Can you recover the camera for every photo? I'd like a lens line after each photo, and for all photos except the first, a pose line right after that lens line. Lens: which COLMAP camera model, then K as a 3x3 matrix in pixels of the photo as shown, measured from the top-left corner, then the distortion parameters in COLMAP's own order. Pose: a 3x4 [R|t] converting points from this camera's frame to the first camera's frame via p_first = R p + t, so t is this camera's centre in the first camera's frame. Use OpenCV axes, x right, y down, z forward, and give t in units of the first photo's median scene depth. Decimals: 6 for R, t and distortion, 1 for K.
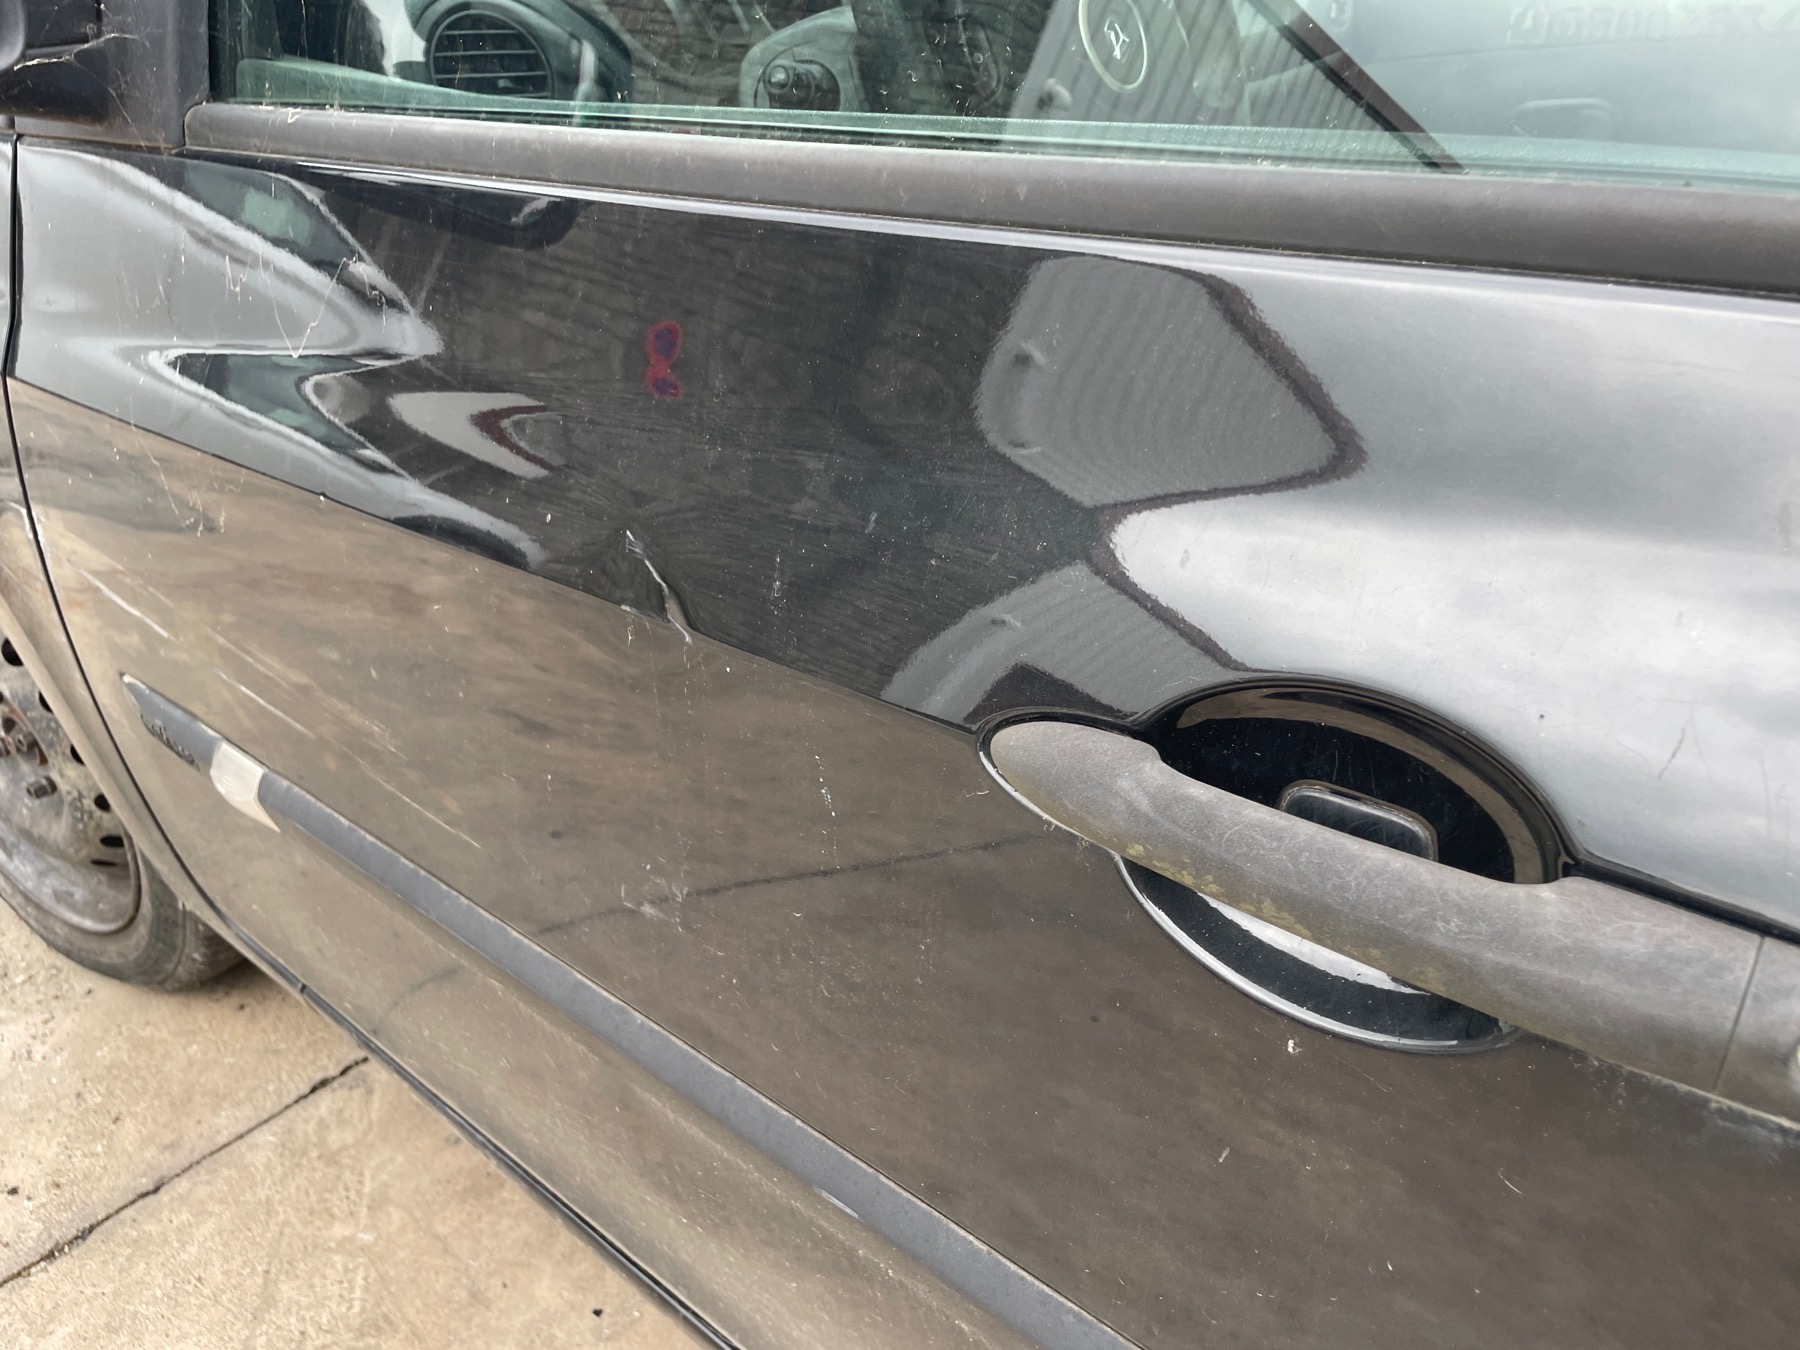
lens RADIAL K [[1363.0, 0, 888.0], [0, 1363.0, 684.1], [0, 0, 1]] dist [0.084665, -0.112786]
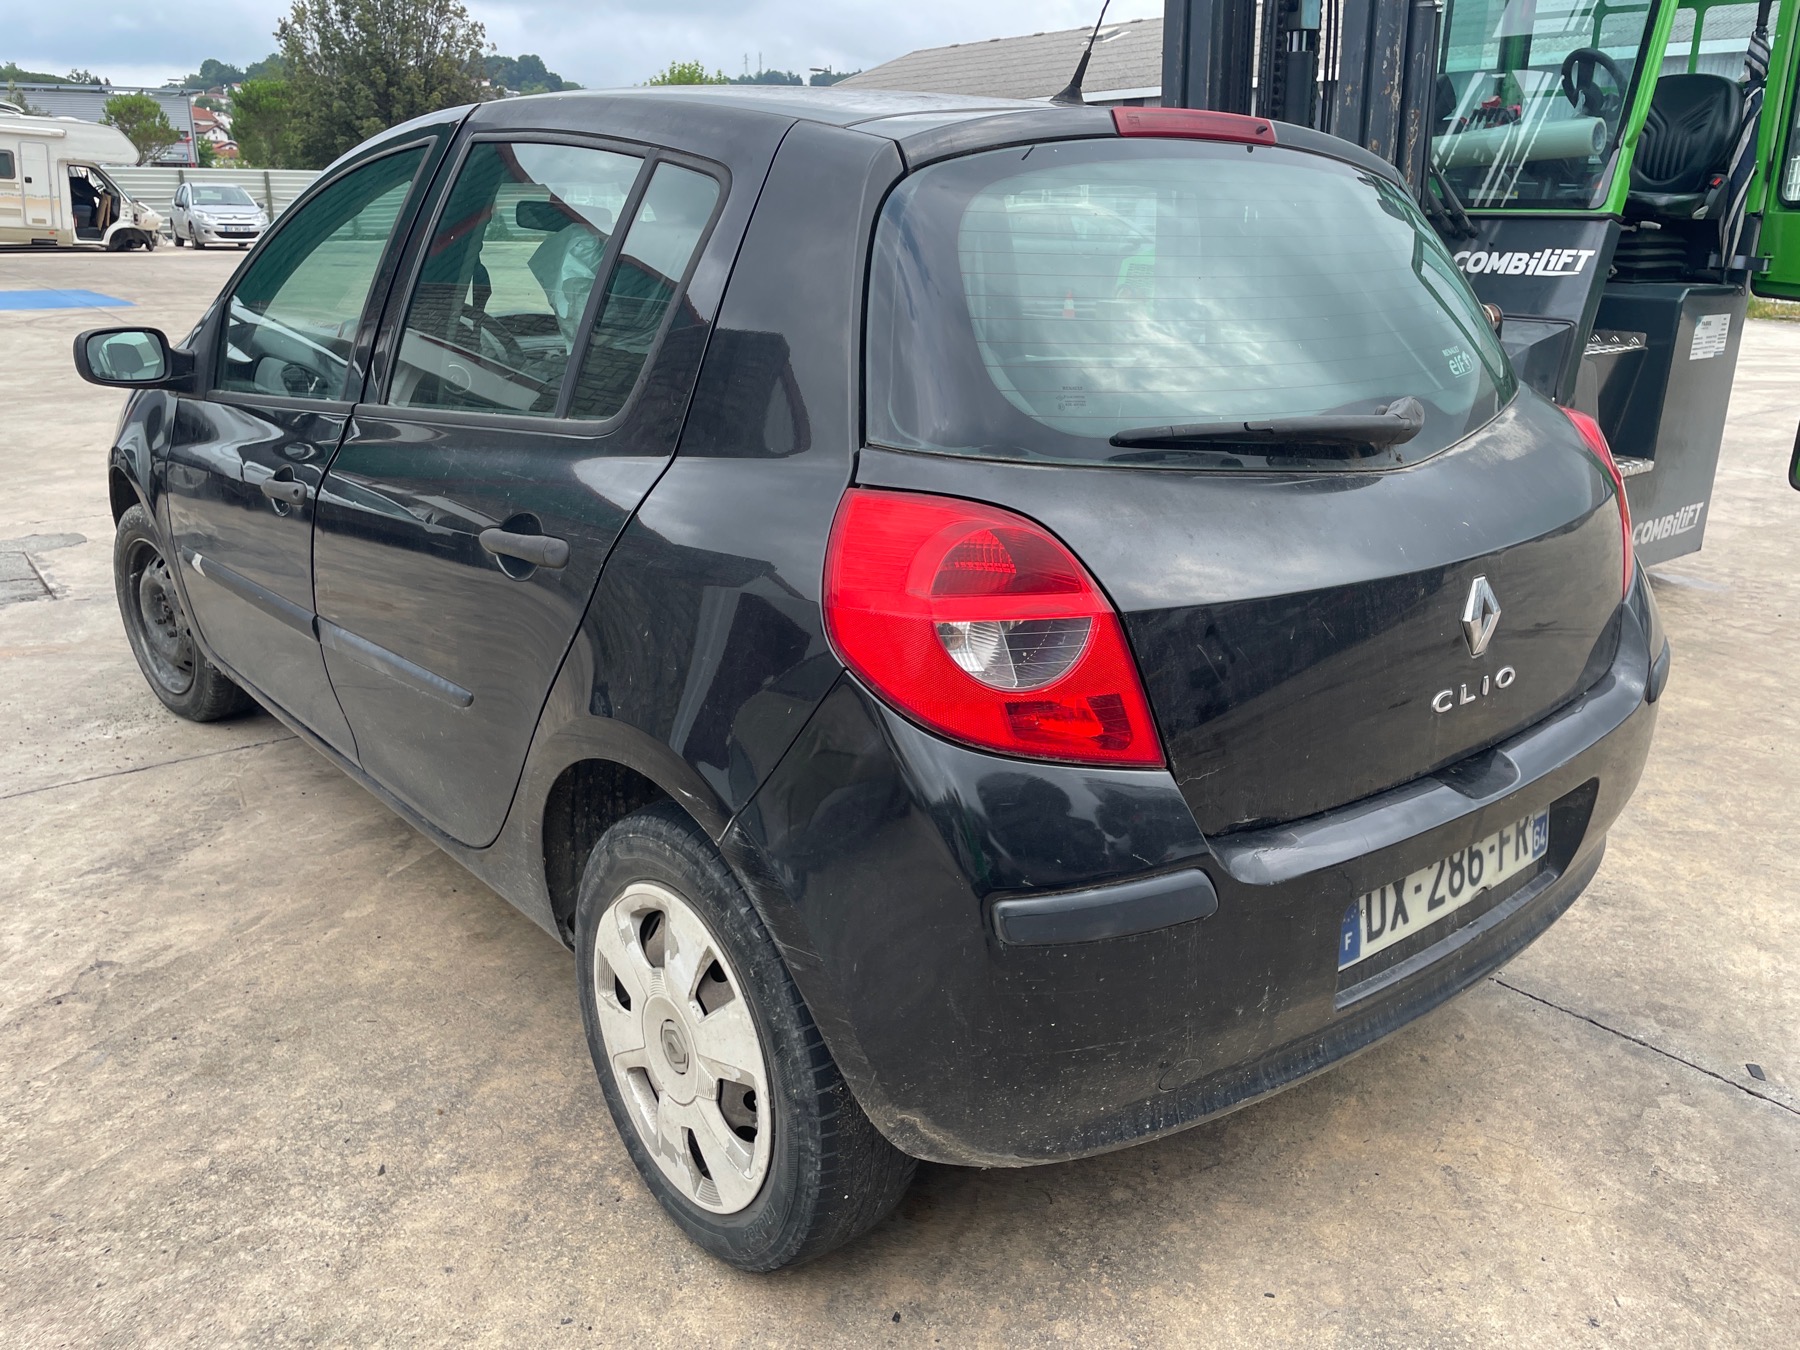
lens RADIAL K [[1363.0, 0, 886.4], [0, 1363.0, 658.8], [0, 0, 1]] dist [0.084665, -0.112786]
pose [[0.983796, 0.051233, -0.171816, 1.239841], [-0.088732, 0.971844, -0.218280, 0.602708], [0.155795, 0.229989, 0.960642, -1.373107]]
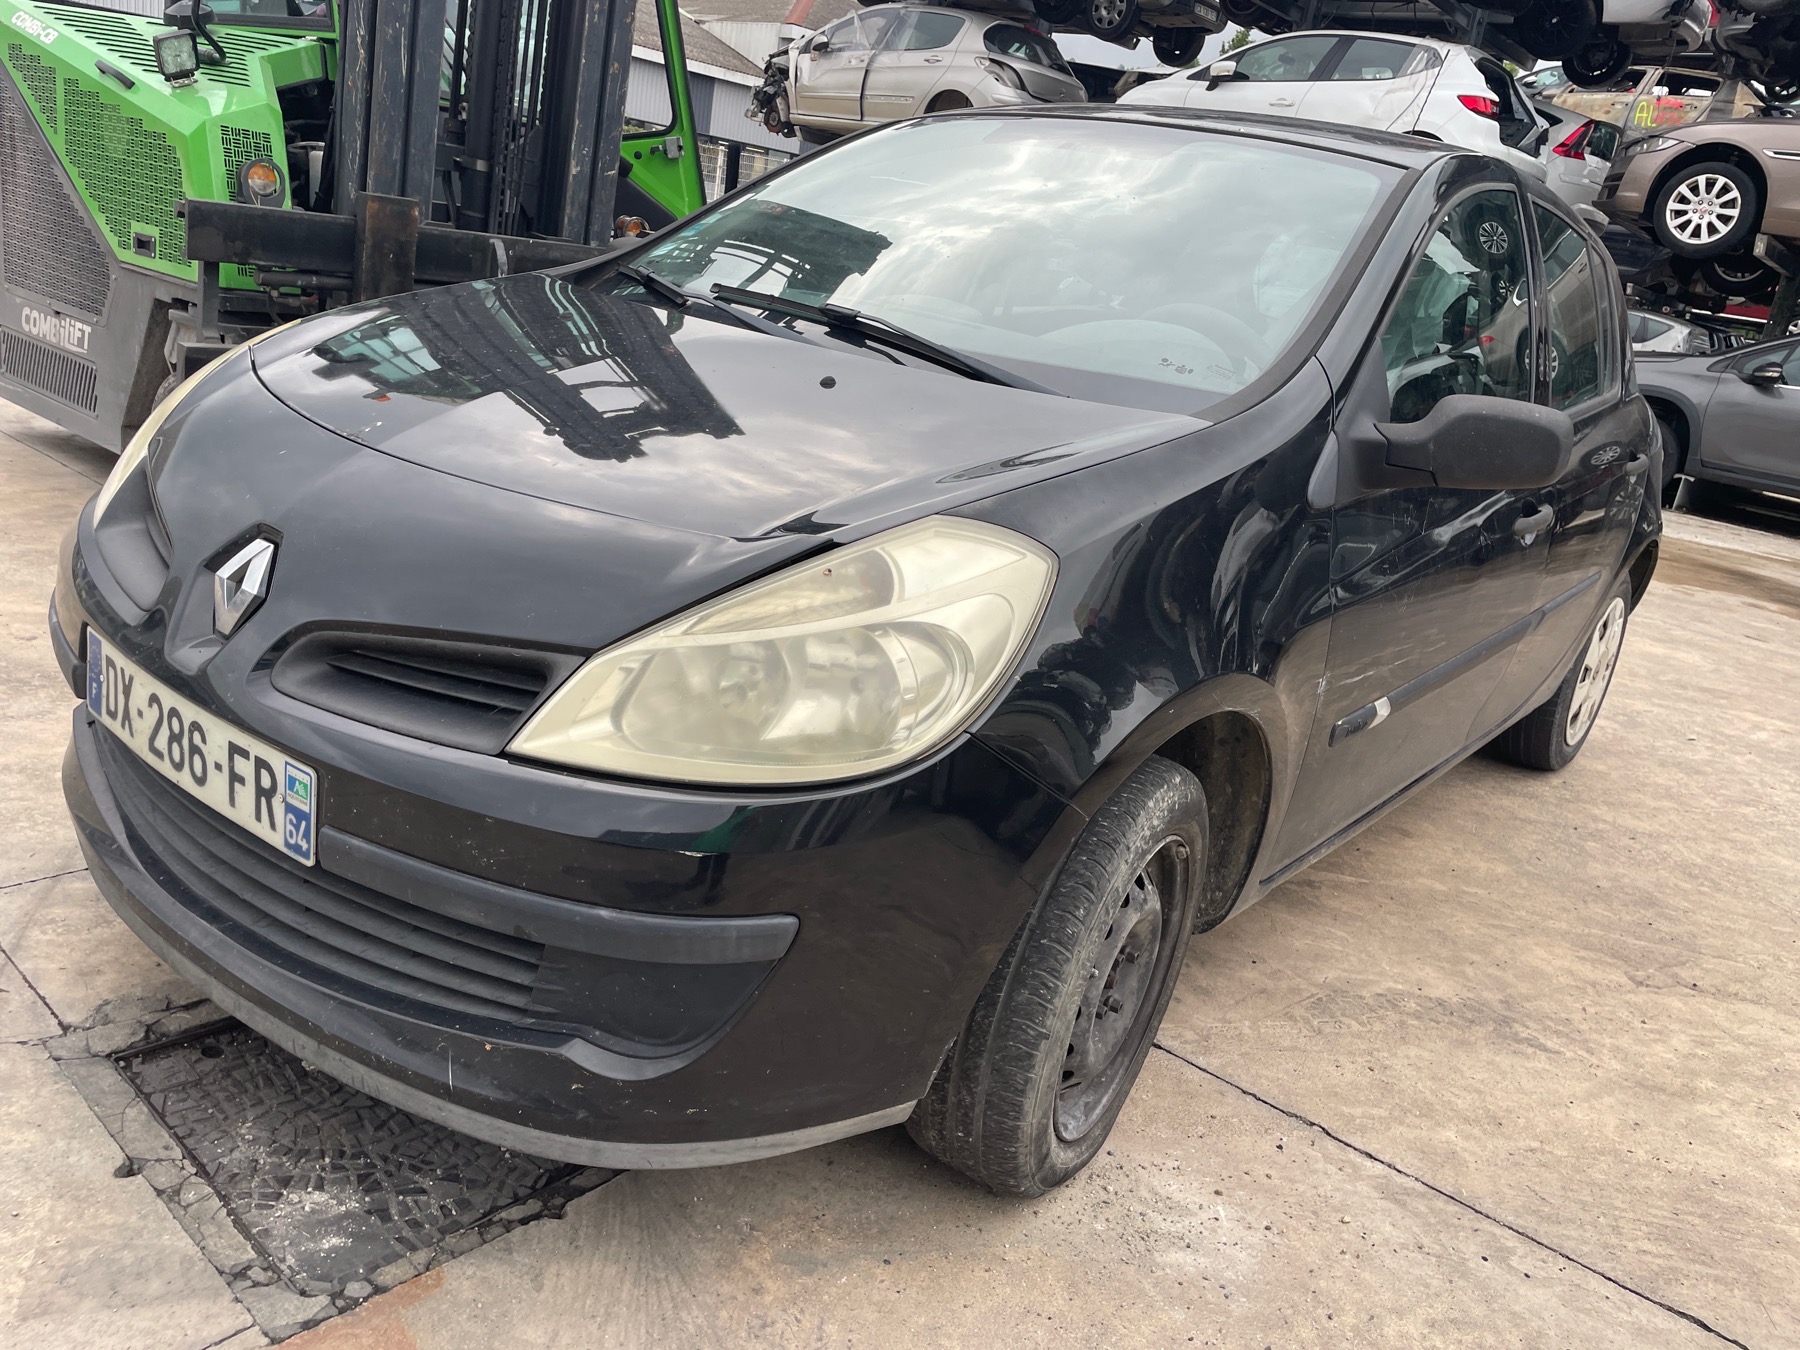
lens RADIAL K [[1363.0, 0, 888.2], [0, 1363.0, 688.2], [0, 0, 1]] dist [0.084665, -0.112786]
pose [[-0.016609, -0.331019, 0.943478, -1.841508], [0.380446, 0.870539, 0.312126, -0.722938], [-0.924654, 0.364127, 0.111476, 0.983126]]
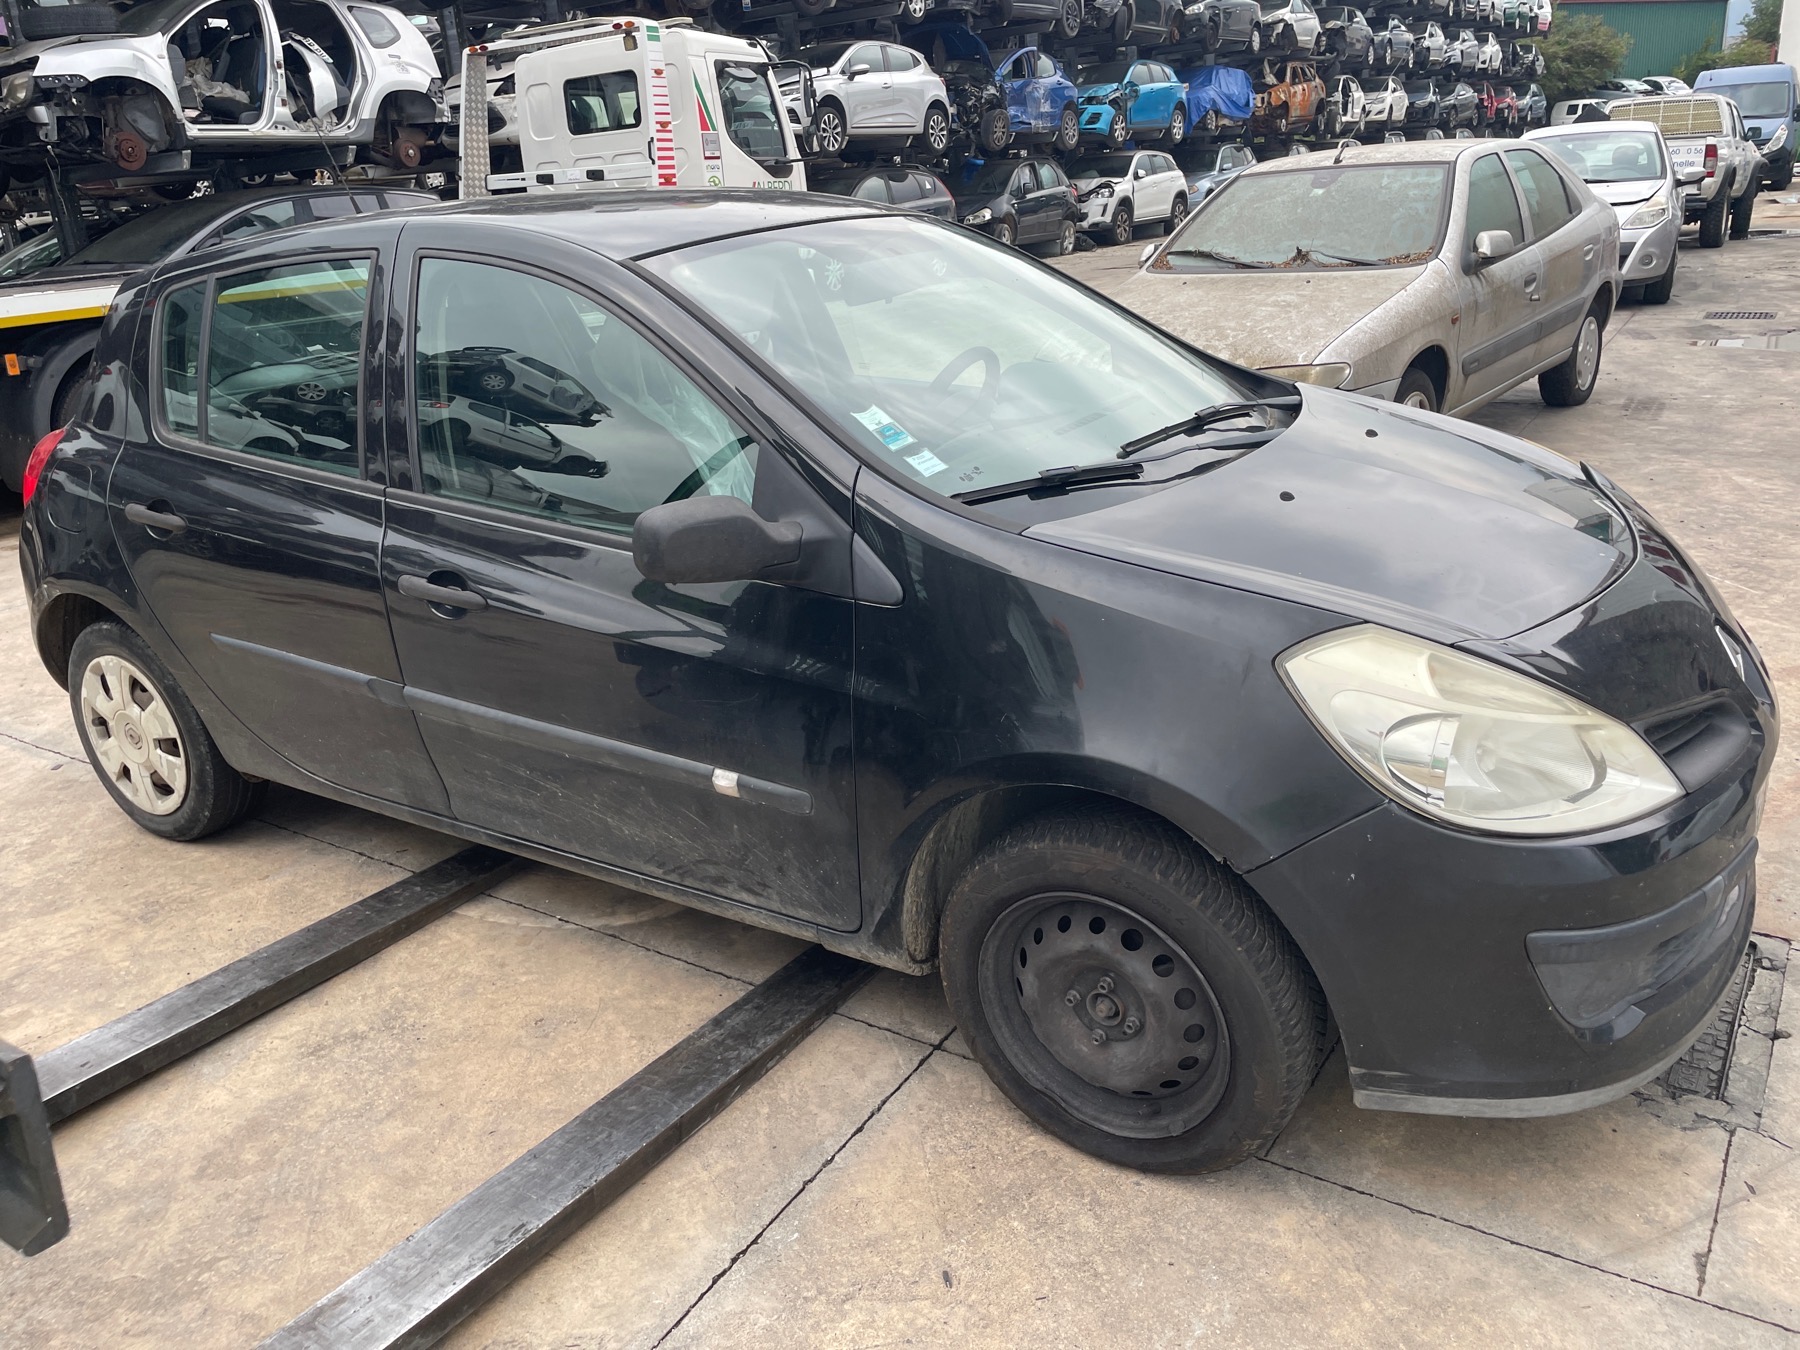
lens RADIAL K [[1363.0, 0, 878.3], [0, 1363.0, 668.1], [0, 0, 1]] dist [0.084665, -0.112786]
pose [[-0.988276, 0.091541, -0.122194, 0.551777], [-0.034155, 0.647493, 0.761306, -1.884446], [0.148810, 0.756553, -0.636775, 2.526236]]
